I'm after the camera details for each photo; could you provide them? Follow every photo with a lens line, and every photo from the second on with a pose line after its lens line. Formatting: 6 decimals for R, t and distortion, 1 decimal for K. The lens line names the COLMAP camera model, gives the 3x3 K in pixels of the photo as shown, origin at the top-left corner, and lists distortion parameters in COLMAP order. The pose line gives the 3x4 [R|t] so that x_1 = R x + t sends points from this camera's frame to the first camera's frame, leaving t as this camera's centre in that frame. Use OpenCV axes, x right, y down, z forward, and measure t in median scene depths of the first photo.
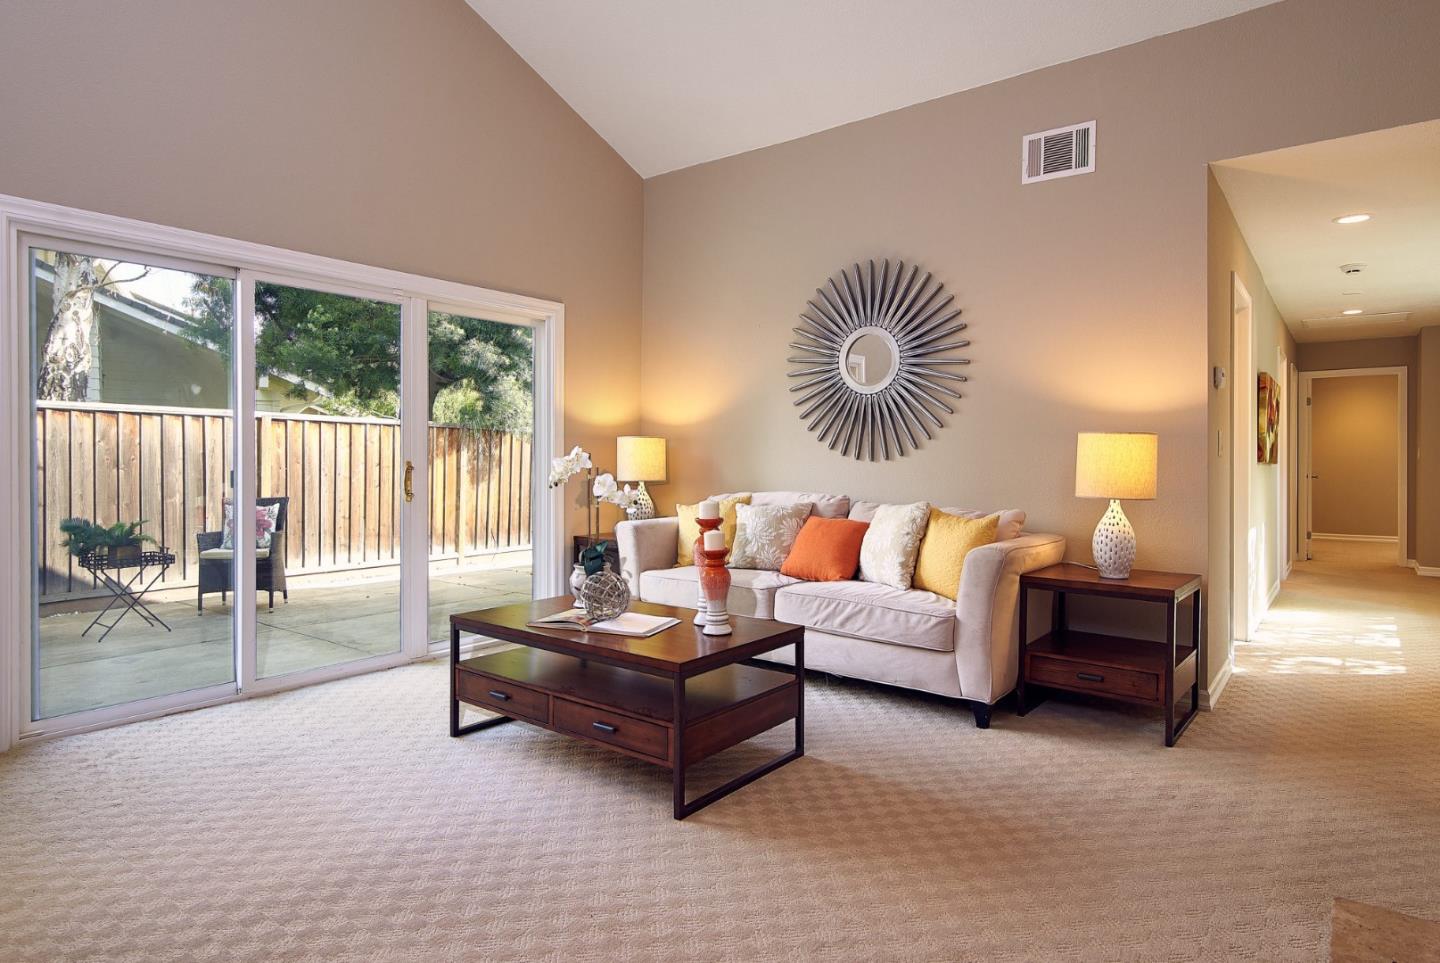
lens RADIAL K [[814.6, 0, 704.2], [0, 814.6, 454.7], [0, 0, 1]] dist [-0.006065, -0.001165]
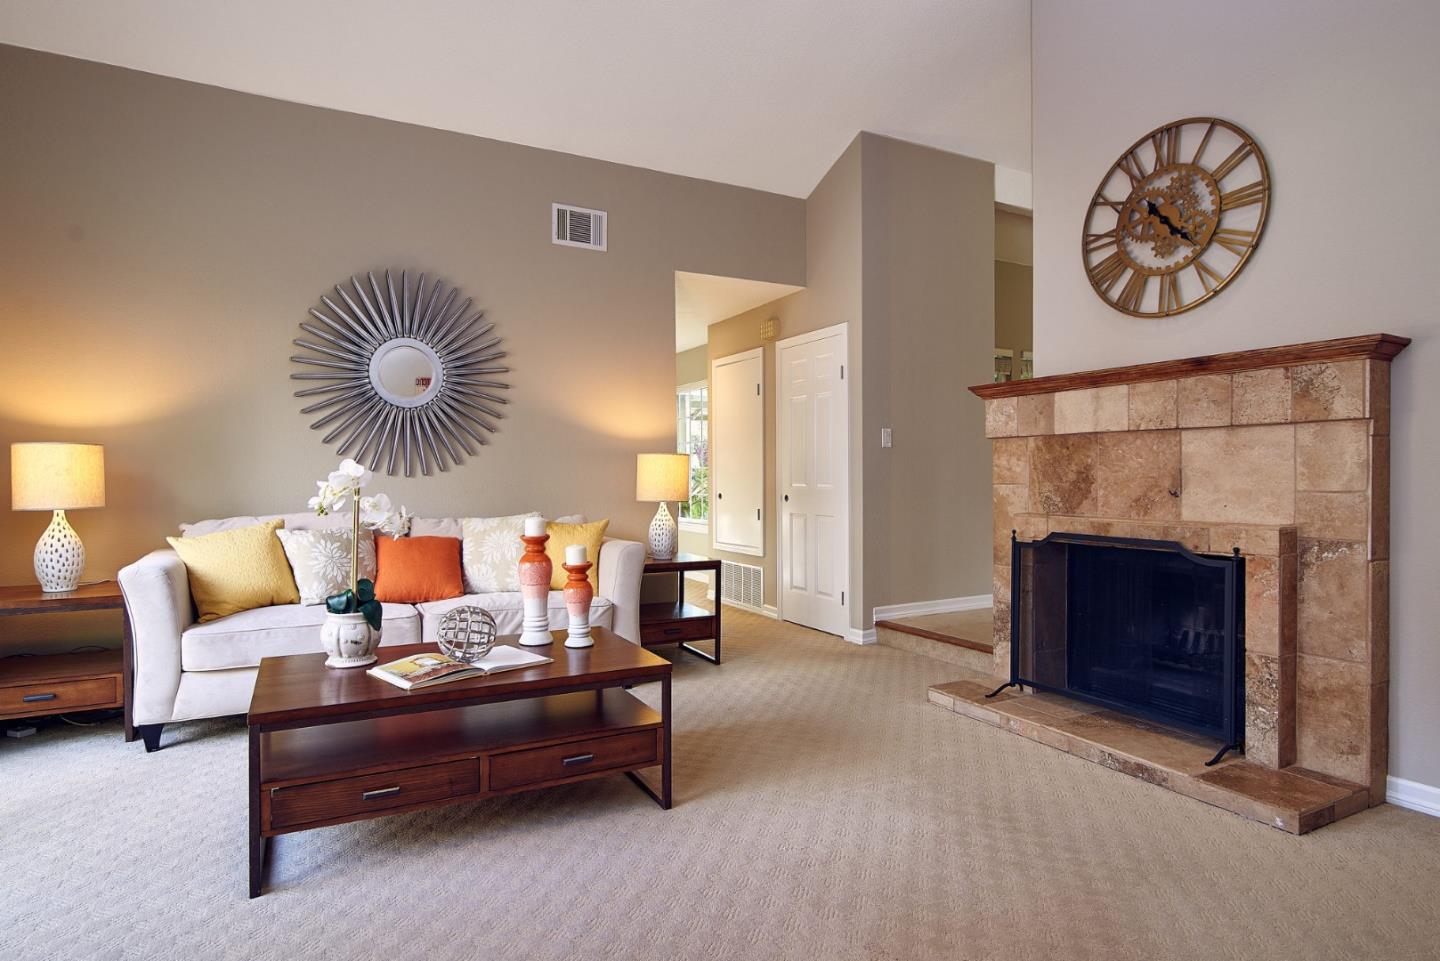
lens RADIAL K [[814.6, 0, 704.2], [0, 814.6, 453.7], [0, 0, 1]] dist [-0.006065, -0.001165]
pose [[0.410373, 0.010823, 0.911854, -0.616847], [-0.001413, 0.999936, -0.011233, -0.009332], [-0.911917, 0.003321, 0.410362, 0.309782]]
